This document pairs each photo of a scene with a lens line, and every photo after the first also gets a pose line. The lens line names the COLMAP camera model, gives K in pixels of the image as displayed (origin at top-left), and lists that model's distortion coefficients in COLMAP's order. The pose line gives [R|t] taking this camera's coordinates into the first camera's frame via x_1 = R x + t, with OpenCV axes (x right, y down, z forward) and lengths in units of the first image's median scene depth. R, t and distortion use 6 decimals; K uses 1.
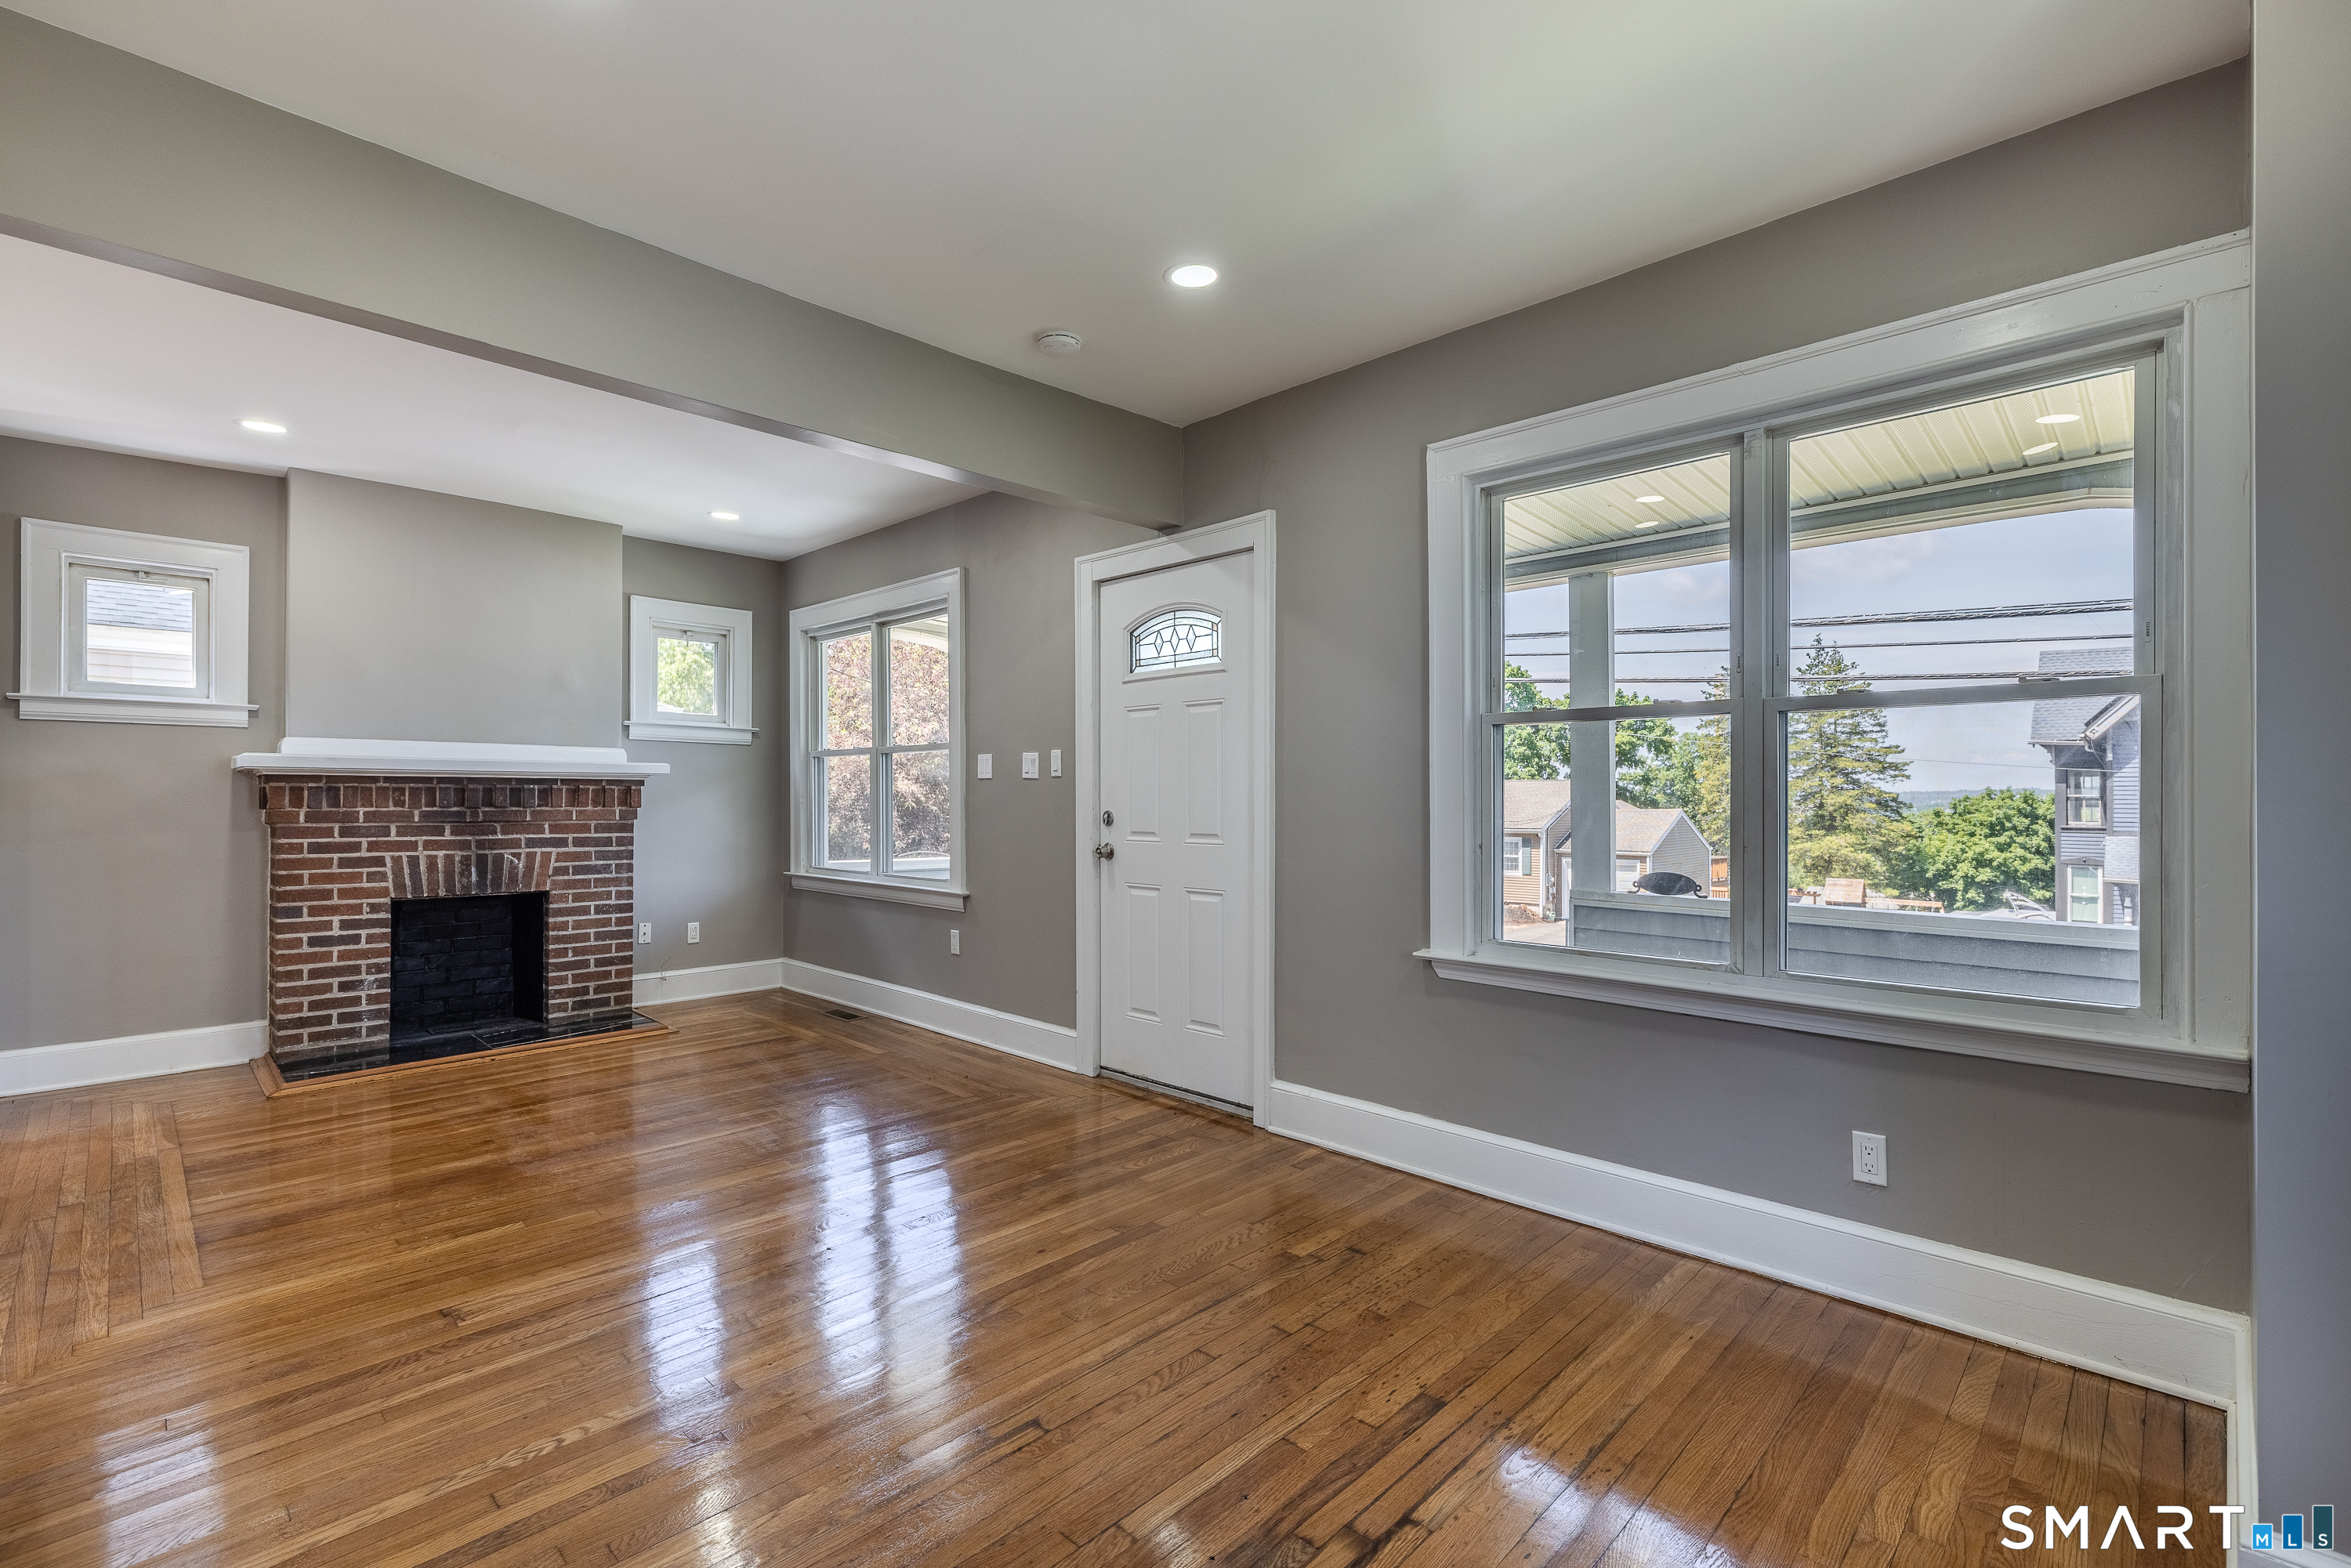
lens RADIAL K [[1041.1, 0, 1168.8], [0, 1041.1, 797.0], [0, 0, 1]] dist [-0.004144, -0.000368]
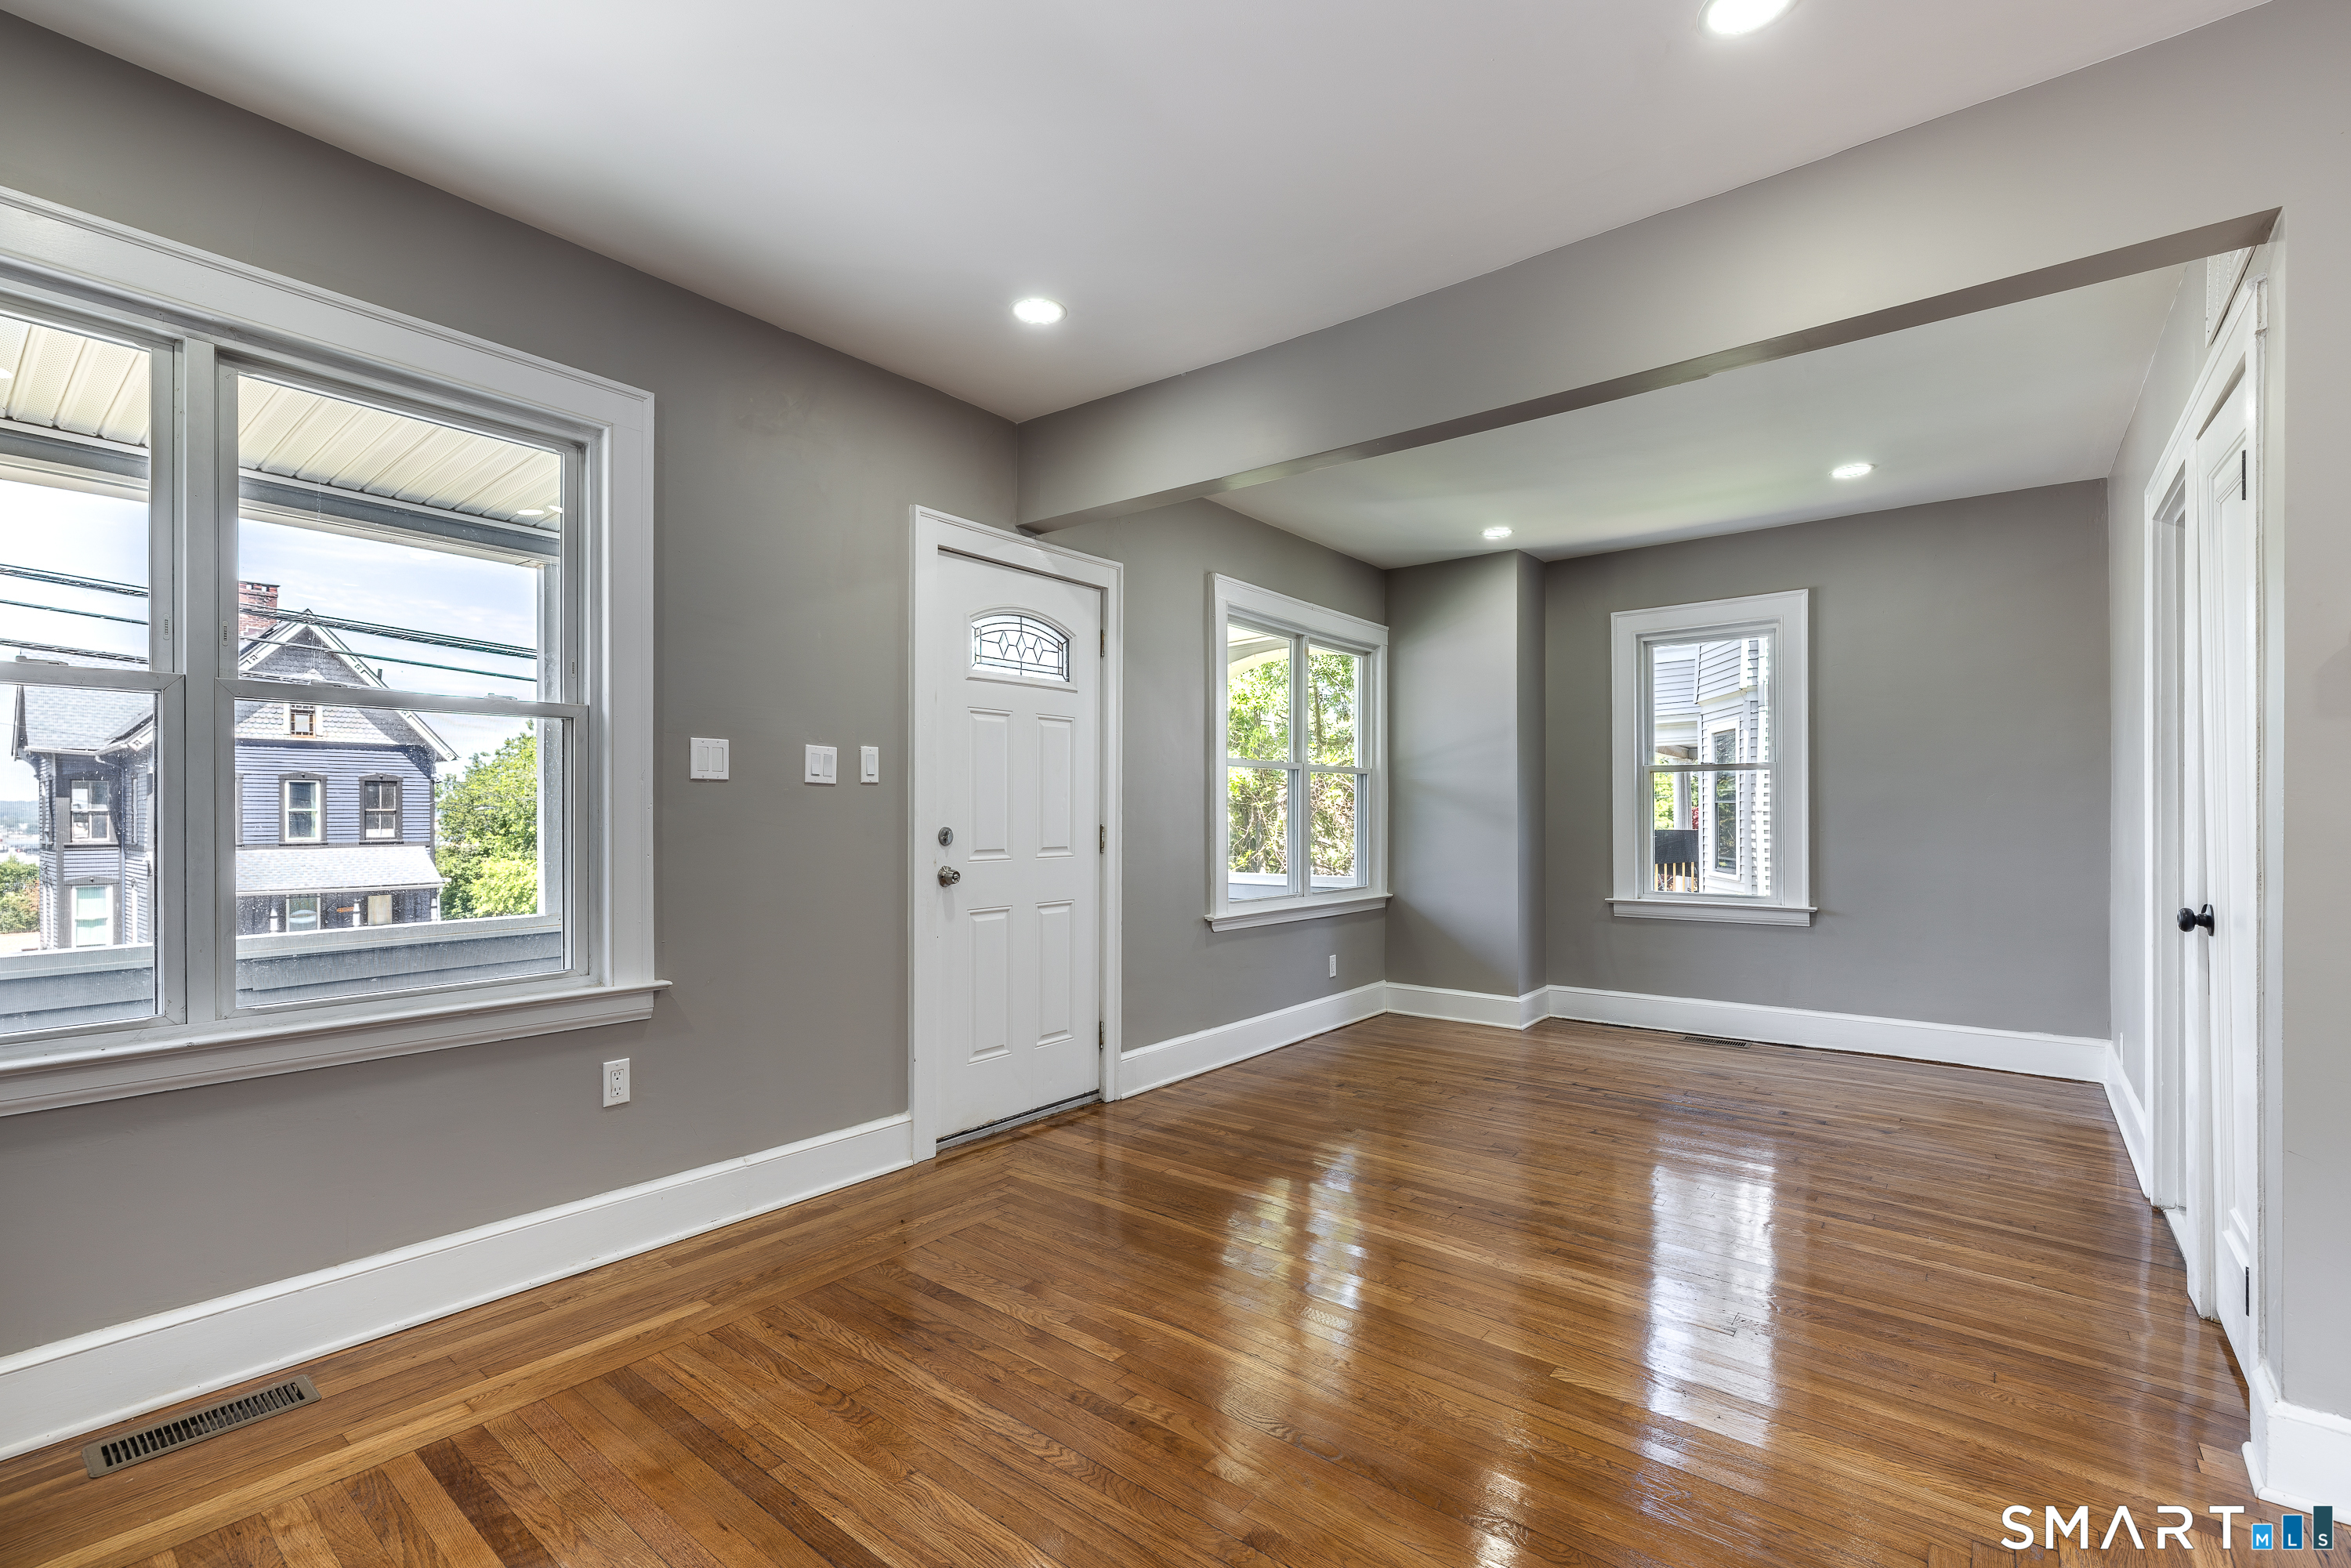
lens RADIAL K [[1054.0, 0, 1190.1], [0, 1054.0, 808.8], [0, 0, 1]] dist [0.000369, -0.000031]
pose [[-0.130859, 0.000714, 0.991401, -0.840277], [-0.000597, 1.000000, -0.000799, -0.001027], [-0.991401, -0.000697, -0.130859, 0.840272]]
